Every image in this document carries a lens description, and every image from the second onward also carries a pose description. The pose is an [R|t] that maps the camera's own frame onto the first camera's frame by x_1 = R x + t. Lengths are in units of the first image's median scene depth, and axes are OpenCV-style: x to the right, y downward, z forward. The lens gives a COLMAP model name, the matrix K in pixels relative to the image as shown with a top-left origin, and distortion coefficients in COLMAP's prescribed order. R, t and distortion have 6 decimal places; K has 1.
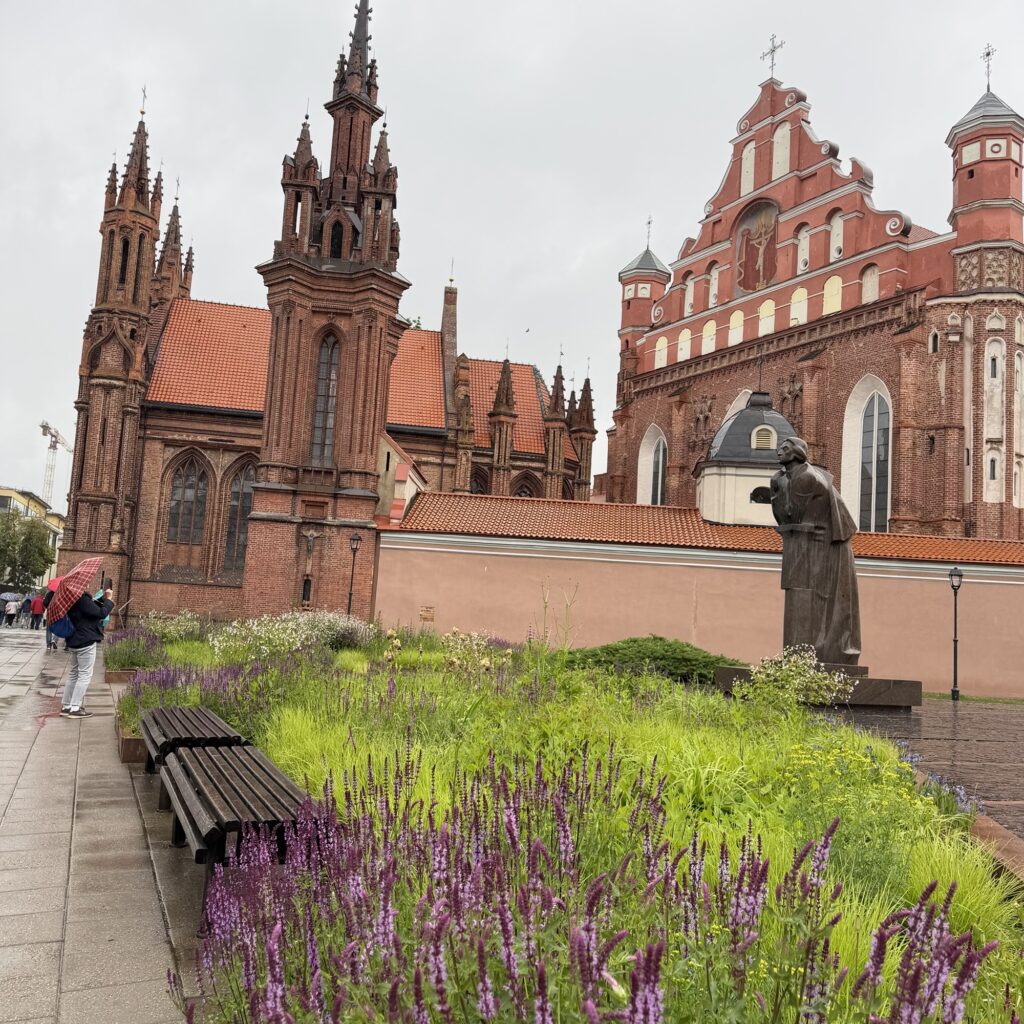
lens RADIAL K [[959.6, 0, 530.4], [0, 959.6, 513.1], [0, 0, 1]] dist [0.136019, -0.224651]
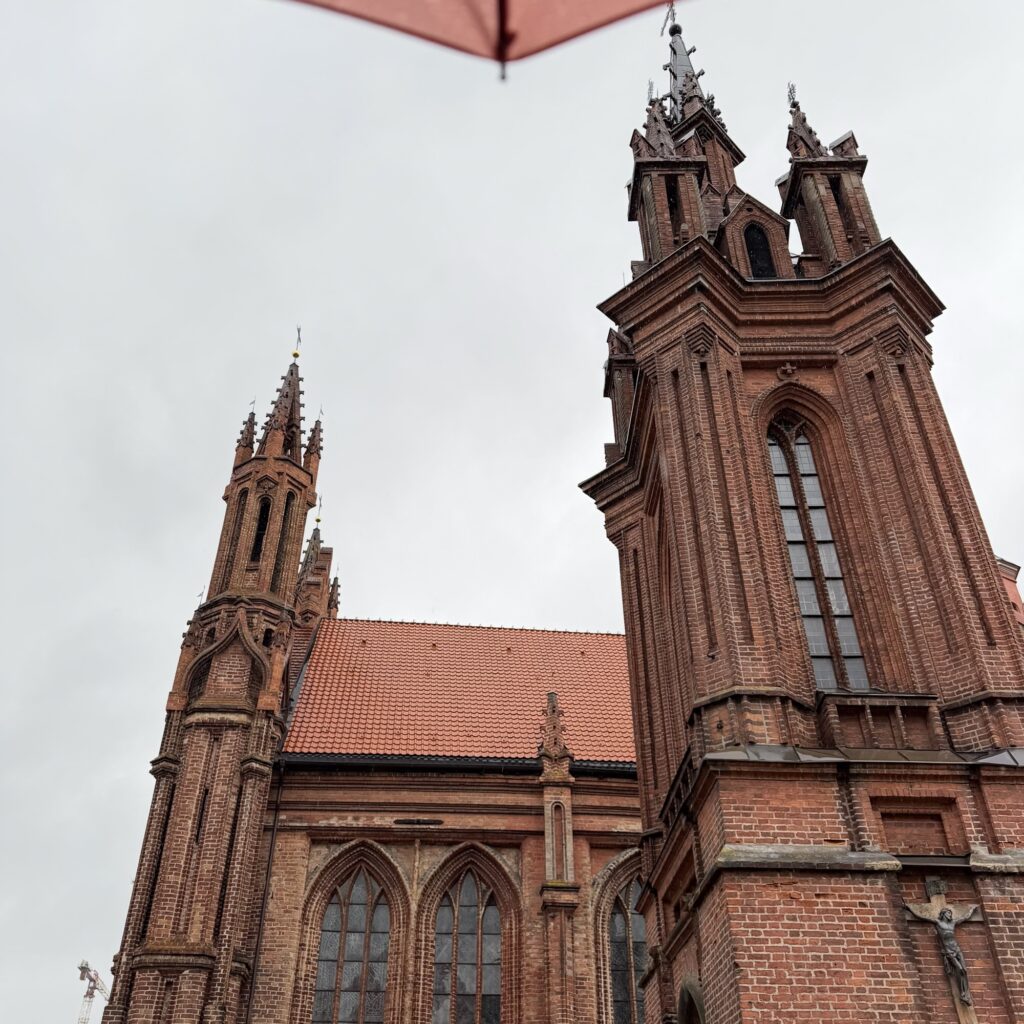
lens RADIAL K [[959.6, 0, 530.4], [0, 959.6, 513.1], [0, 0, 1]] dist [0.136019, -0.224651]
pose [[0.994570, -0.100179, -0.028179, -0.233216], [0.074269, 0.872957, -0.482110, 0.035225], [0.072897, 0.477399, 0.875658, 0.486647]]
